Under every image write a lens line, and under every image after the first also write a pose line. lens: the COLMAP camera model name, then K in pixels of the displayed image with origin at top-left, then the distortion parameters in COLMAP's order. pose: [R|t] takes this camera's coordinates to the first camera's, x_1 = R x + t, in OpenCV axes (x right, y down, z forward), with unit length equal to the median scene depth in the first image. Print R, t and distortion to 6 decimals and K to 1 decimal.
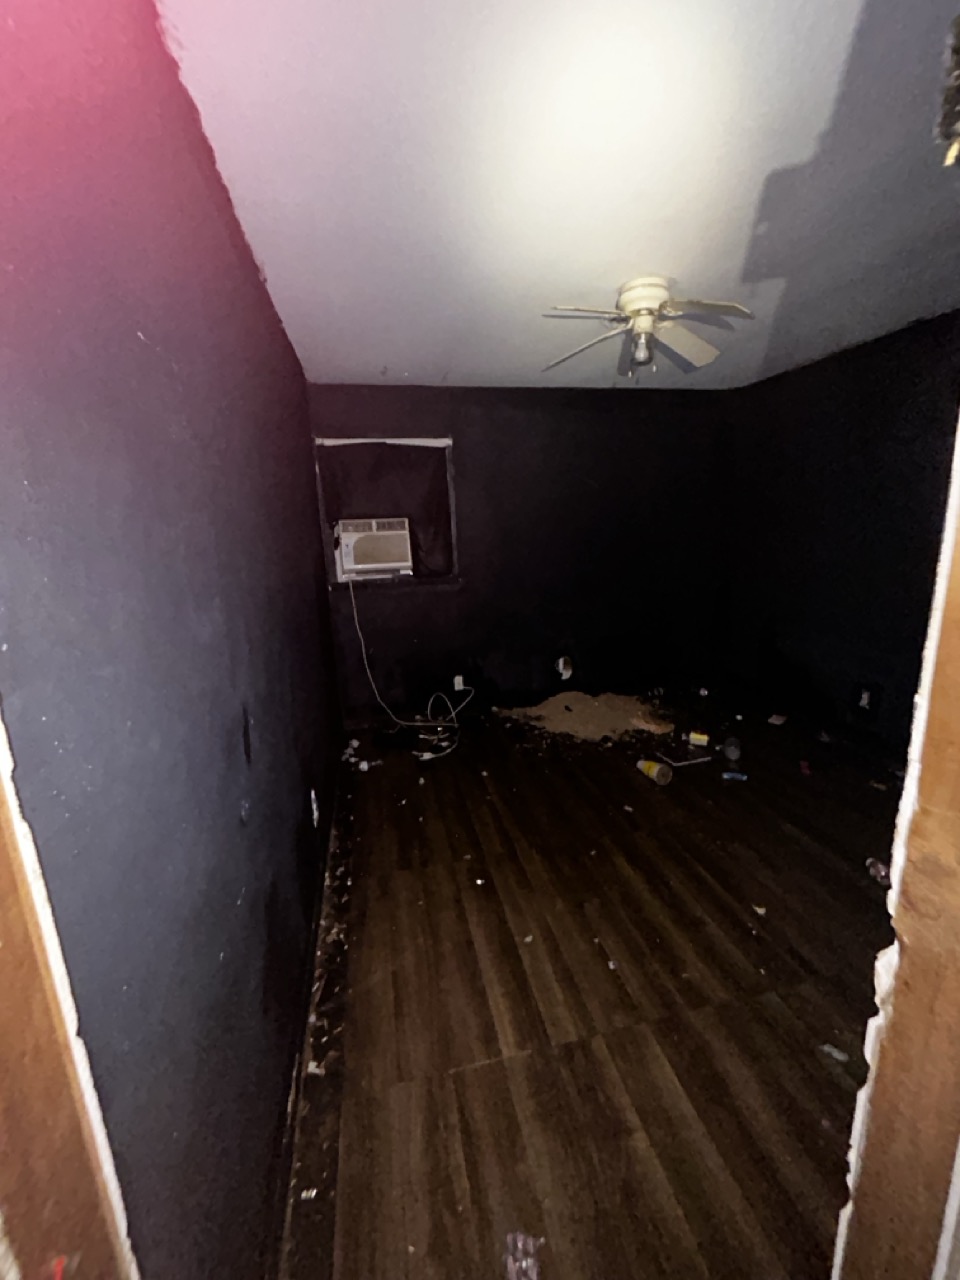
lens RADIAL K [[523.6, 0, 485.0], [0, 523.6, 635.0], [0, 0, 1]] dist [0.002518, 0.000970]
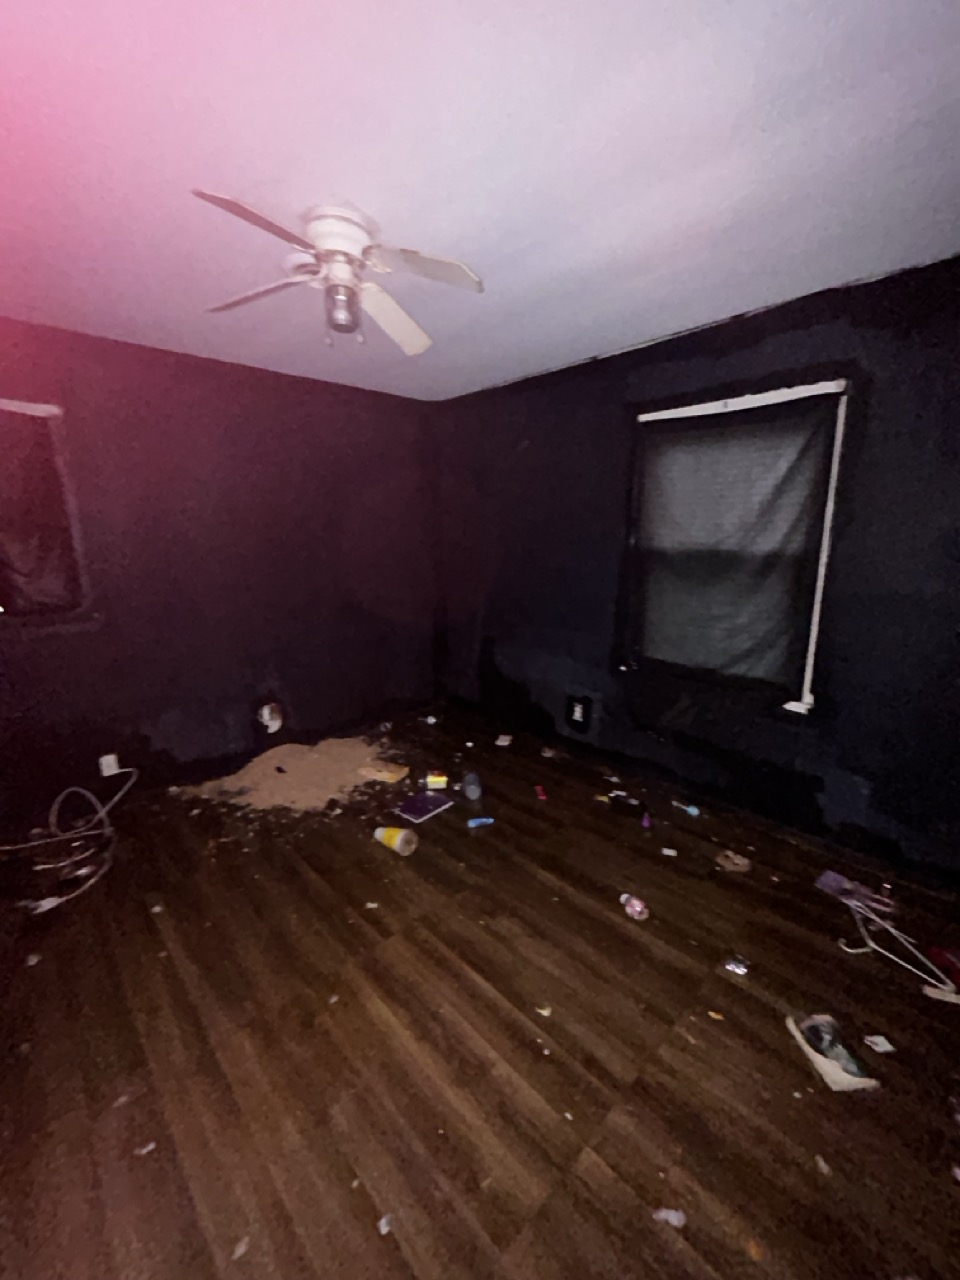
lens RADIAL K [[523.6, 0, 483.2], [0, 523.6, 637.6], [0, 0, 1]] dist [0.002518, 0.000970]
pose [[0.855347, -0.075093, 0.512585, 0.035469], [0.084672, 0.996398, 0.004680, -0.043707], [-0.511090, 0.039399, 0.858624, 0.181577]]
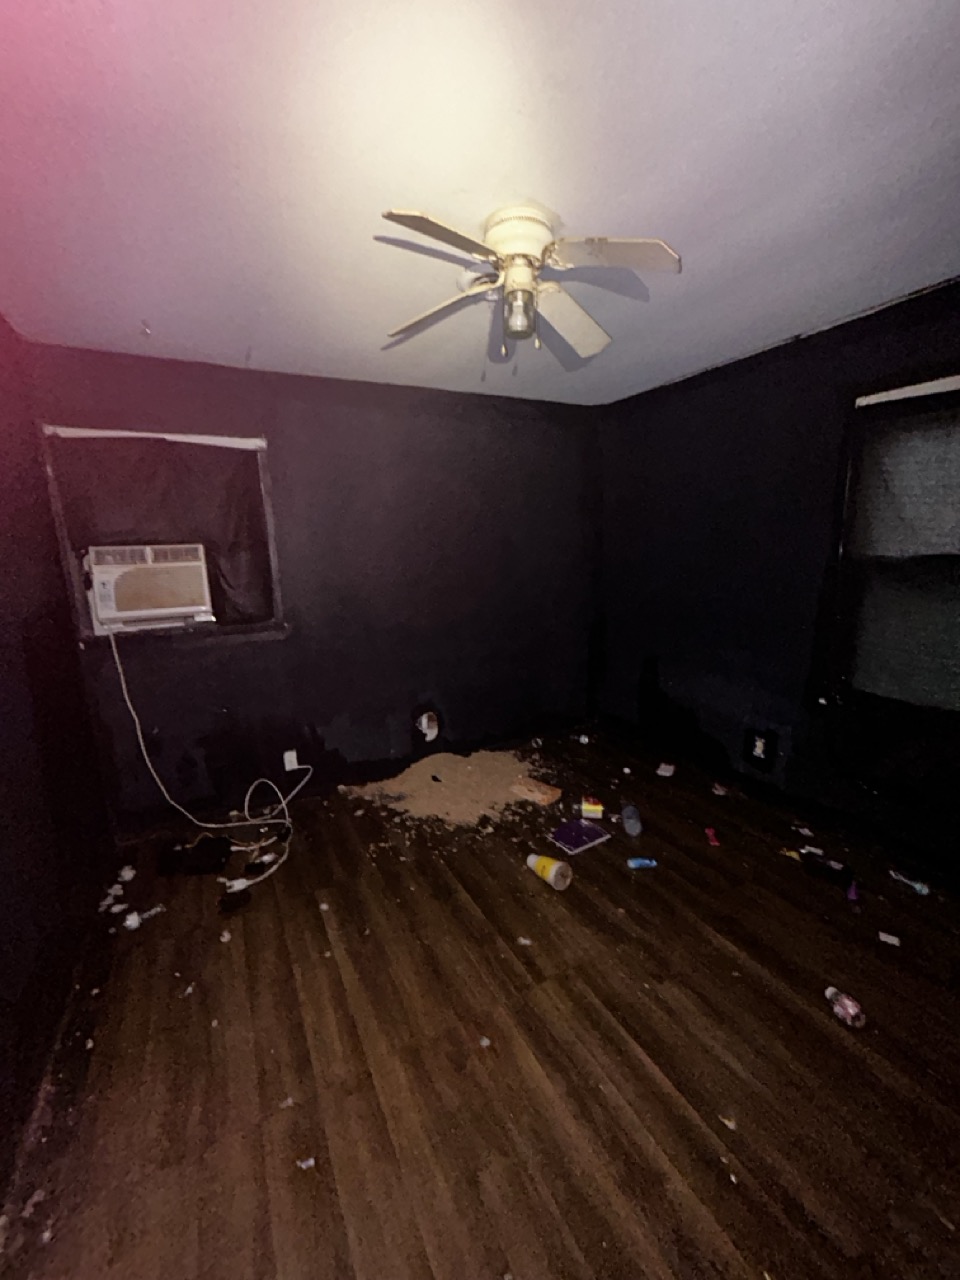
lens RADIAL K [[523.6, 0, 484.3], [0, 523.6, 638.0], [0, 0, 1]] dist [0.002518, 0.000970]
pose [[0.964448, -0.040355, 0.261174, 0.034414], [0.048675, 0.998490, -0.025463, -0.062009], [-0.259752, 0.037270, 0.964956, 0.226948]]
